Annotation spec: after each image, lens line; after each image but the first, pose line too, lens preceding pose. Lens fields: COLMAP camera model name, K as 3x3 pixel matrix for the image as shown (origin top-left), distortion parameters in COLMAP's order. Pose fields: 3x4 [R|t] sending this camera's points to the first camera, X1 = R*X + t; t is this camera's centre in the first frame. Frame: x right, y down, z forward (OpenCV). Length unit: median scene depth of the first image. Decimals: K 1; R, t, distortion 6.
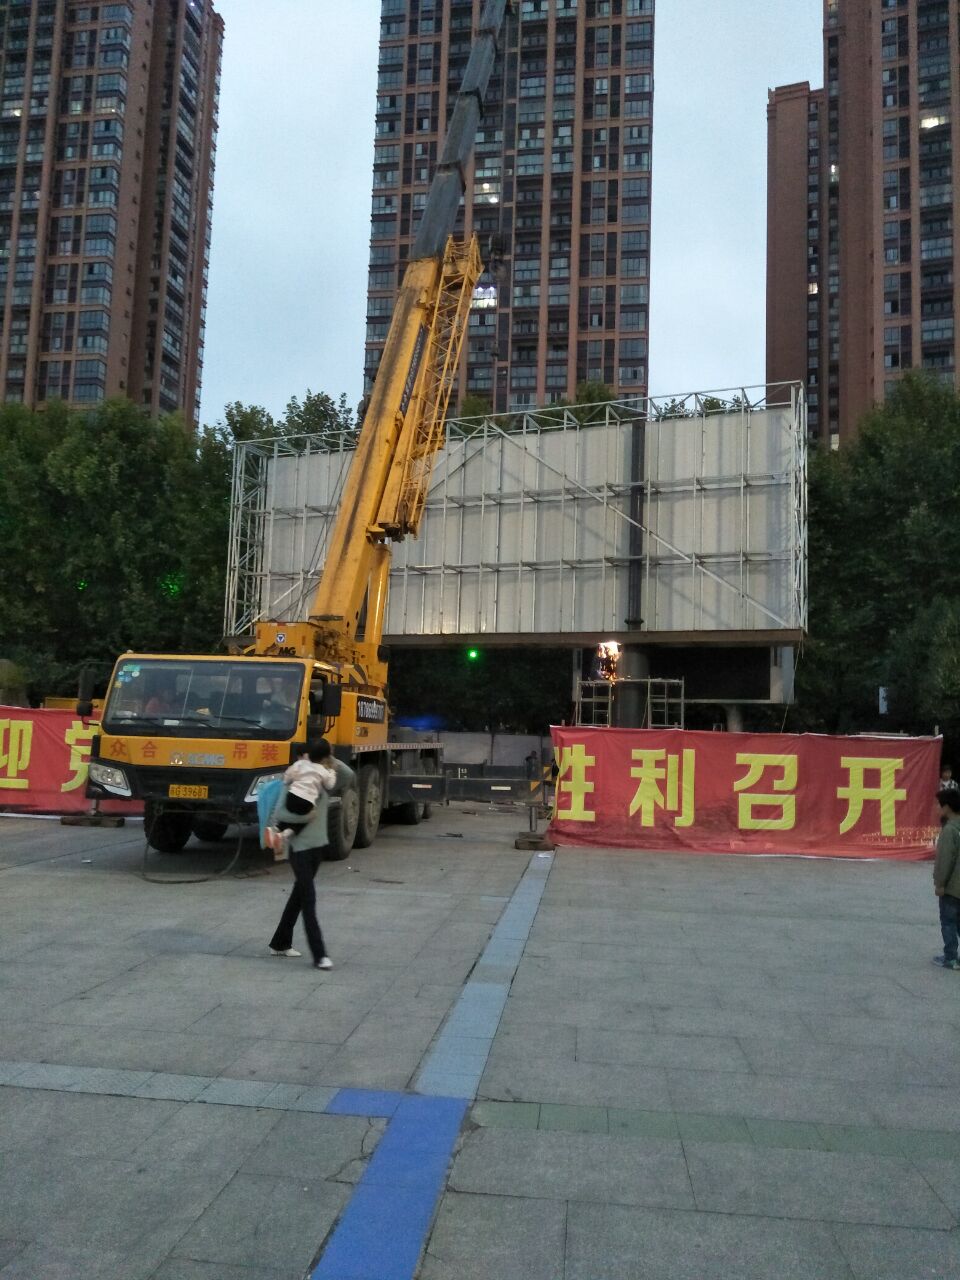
lens RADIAL K [[914.2, 0, 480.0], [0, 914.2, 640.0], [0, 0, 1]] dist [0.001505, -0.005197]
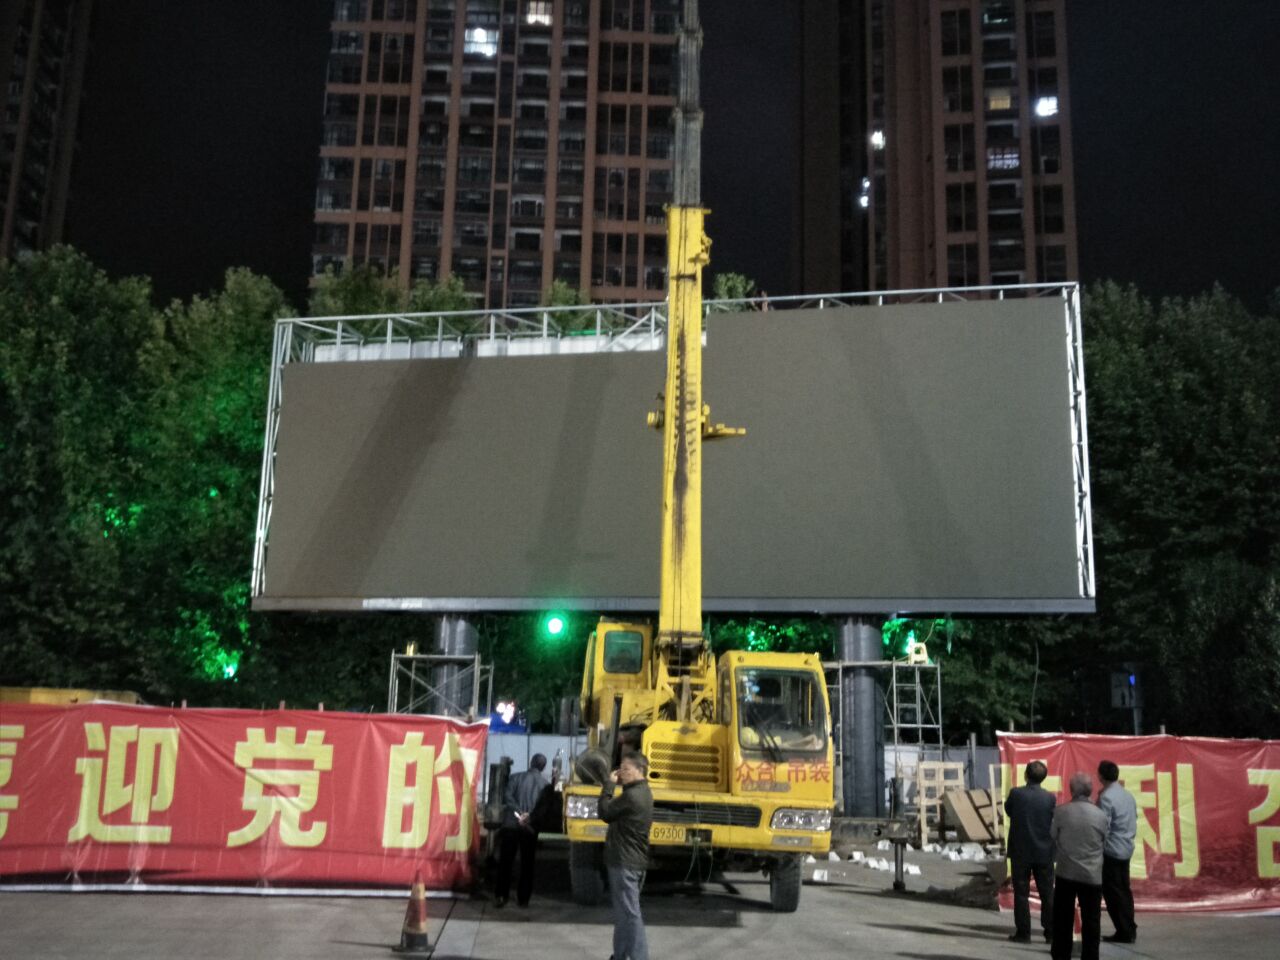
lens RADIAL K [[1155.4, 0, 640.0], [0, 1155.4, 480.0], [0, 0, 1]] dist [0.008066, -0.005569]
pose [[0.982107, 0.032127, 0.185562, -0.336867], [-0.012887, 0.994497, -0.103974, -0.002051], [-0.187881, 0.099722, 0.977116, 0.159228]]
